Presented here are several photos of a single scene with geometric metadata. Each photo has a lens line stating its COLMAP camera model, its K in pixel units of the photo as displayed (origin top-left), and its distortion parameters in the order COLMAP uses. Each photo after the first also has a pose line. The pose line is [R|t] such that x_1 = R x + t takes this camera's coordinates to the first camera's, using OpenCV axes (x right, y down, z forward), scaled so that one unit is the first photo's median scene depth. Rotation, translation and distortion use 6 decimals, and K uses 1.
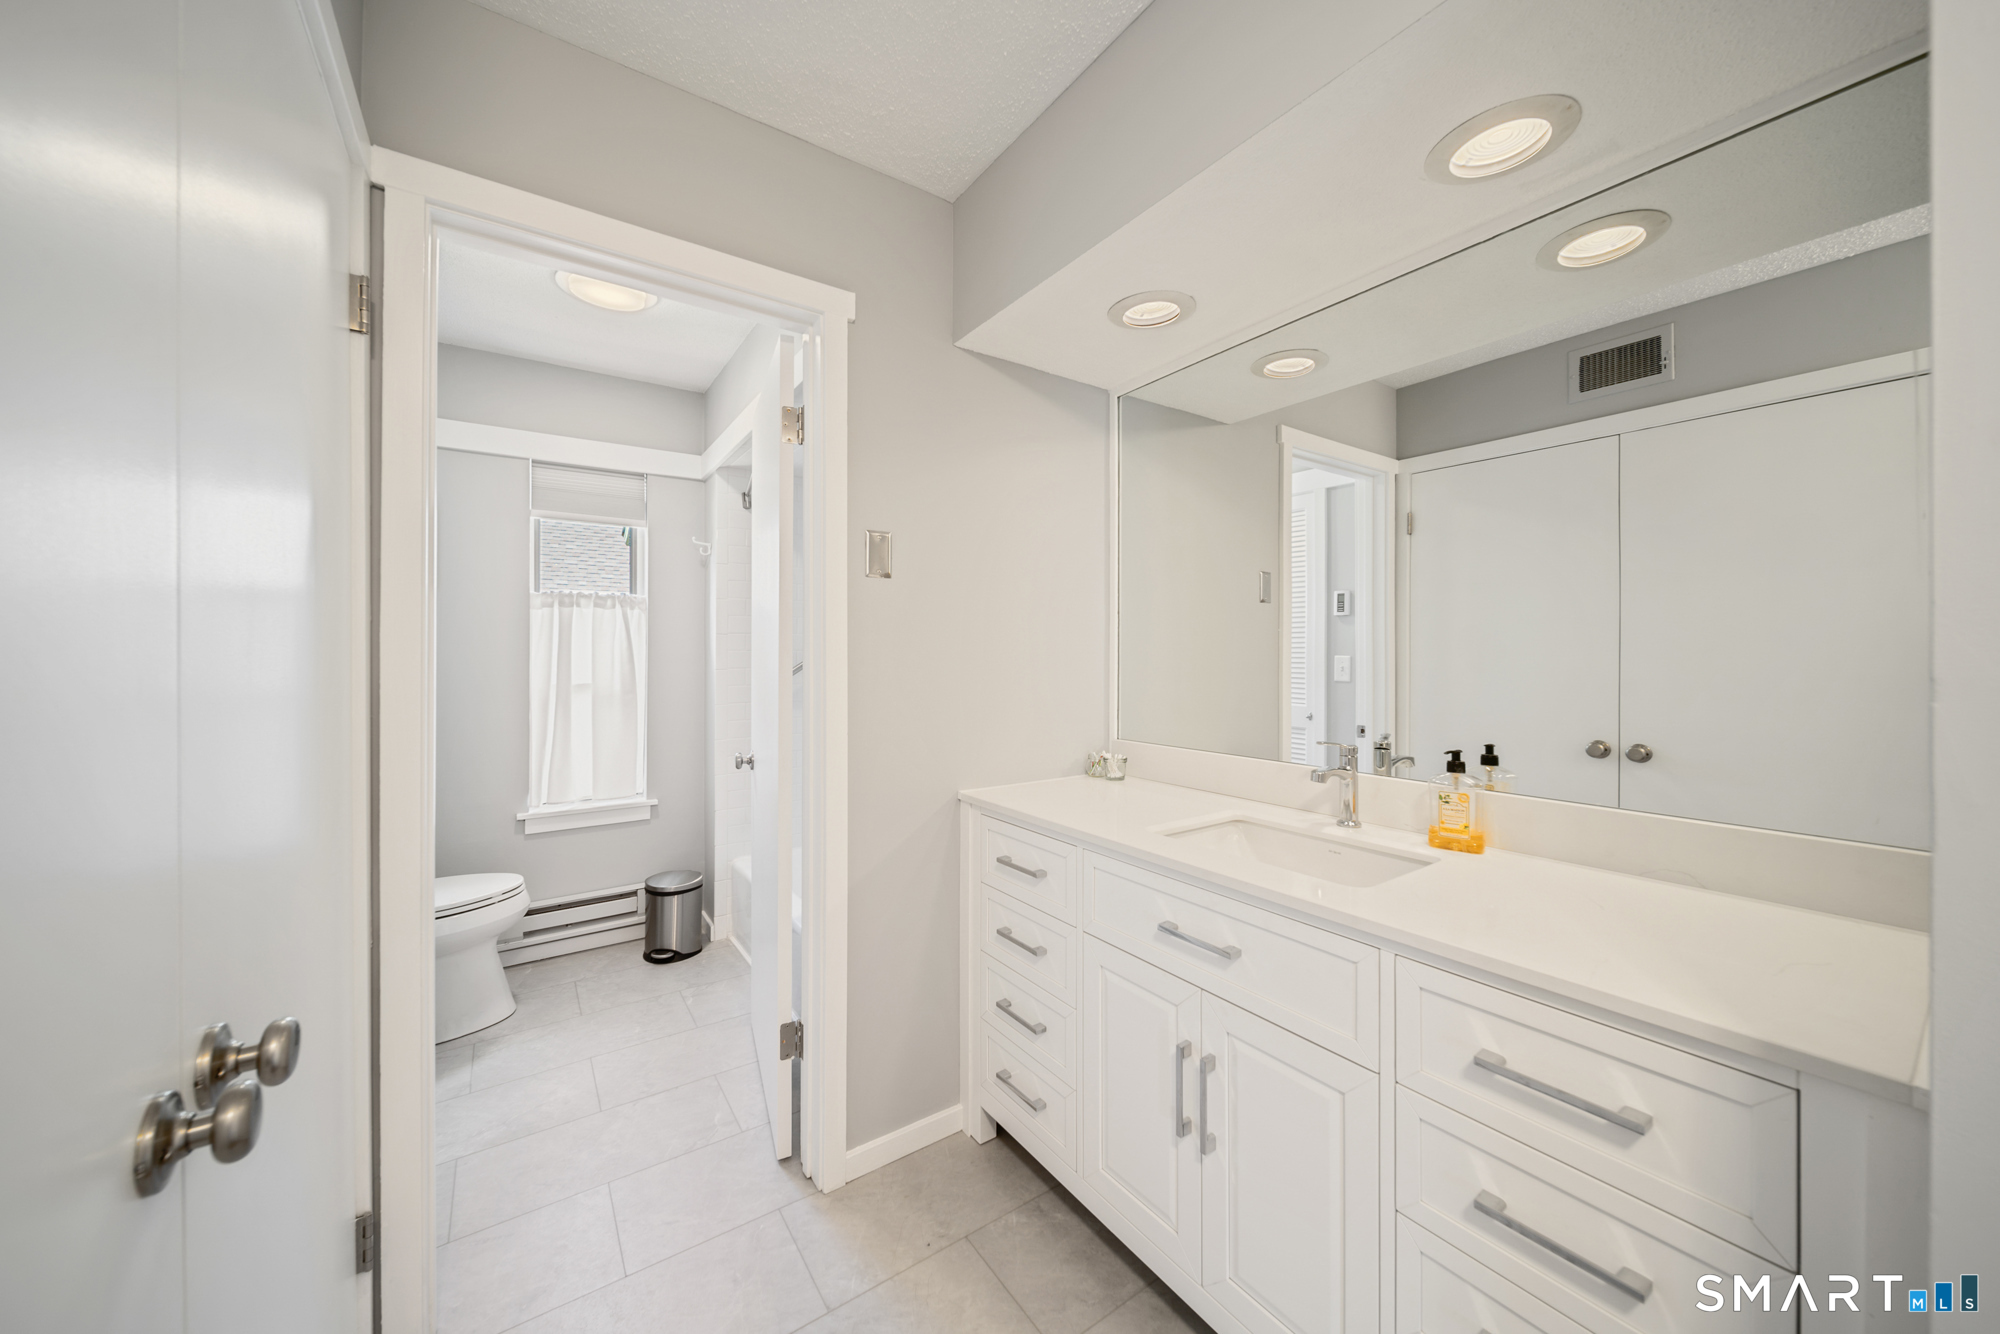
lens RADIAL K [[705.9, 0, 989.5], [0, 705.9, 656.6], [0, 0, 1]] dist [-0.001867, -0.000450]
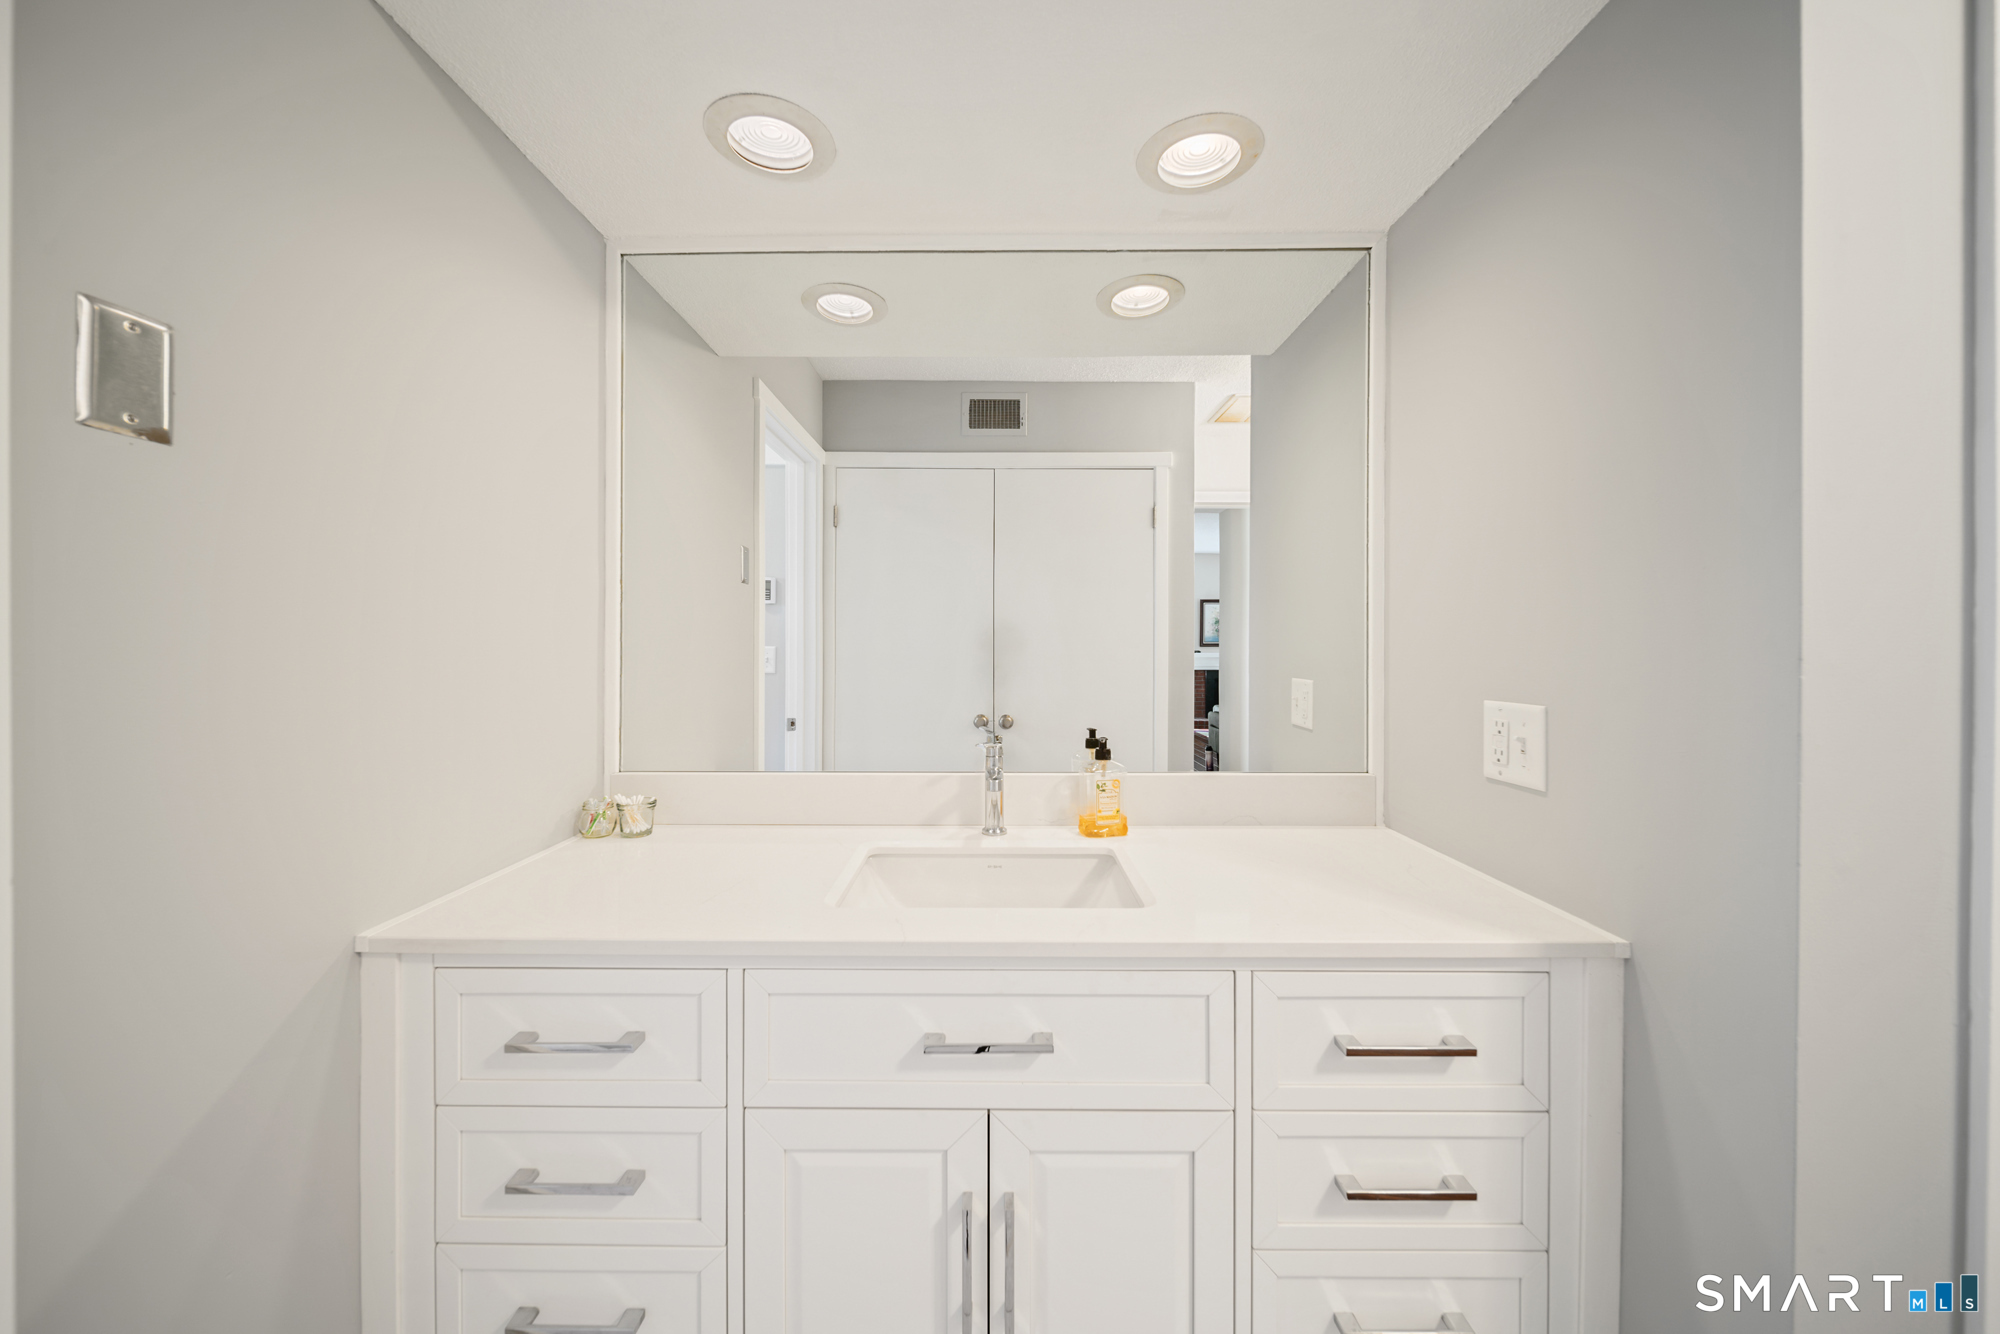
lens RADIAL K [[705.9, 0, 989.0], [0, 705.9, 650.3], [0, 0, 1]] dist [-0.001867, -0.000450]
pose [[0.570555, -0.006817, 0.821231, -0.172842], [0.003938, 0.999977, 0.005565, 0.000215], [-0.821250, 0.000059, 0.570568, 0.358874]]
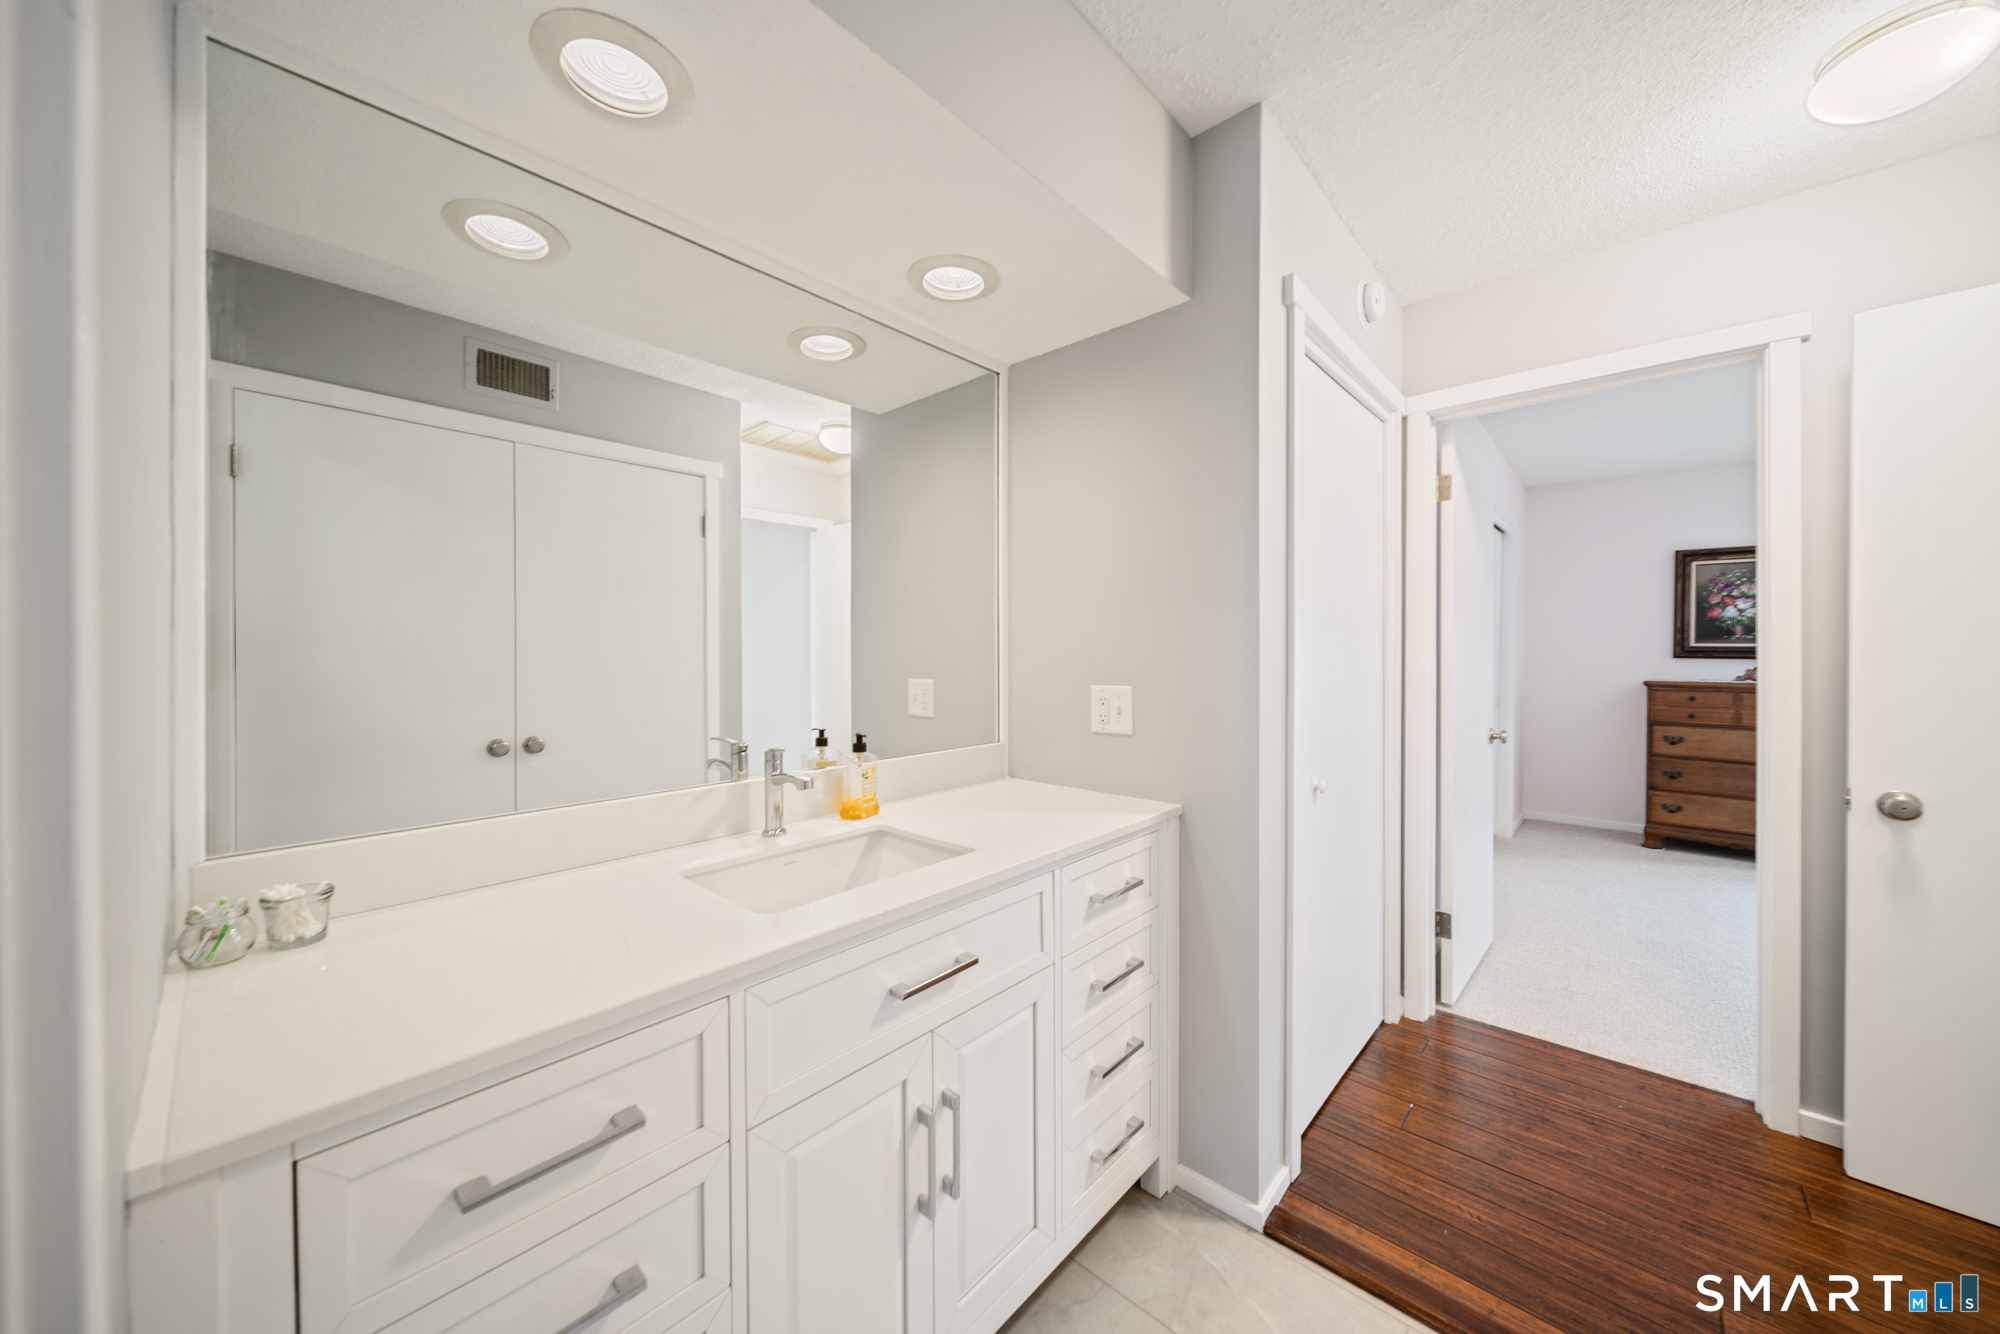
lens RADIAL K [[705.9, 0, 993.1], [0, 705.9, 661.2], [0, 0, 1]] dist [-0.001867, -0.000450]
pose [[-0.236174, -0.013913, 0.971611, -0.347416], [0.009542, 0.999816, 0.016636, -0.003653], [-0.971664, 0.013200, -0.235998, 0.686736]]
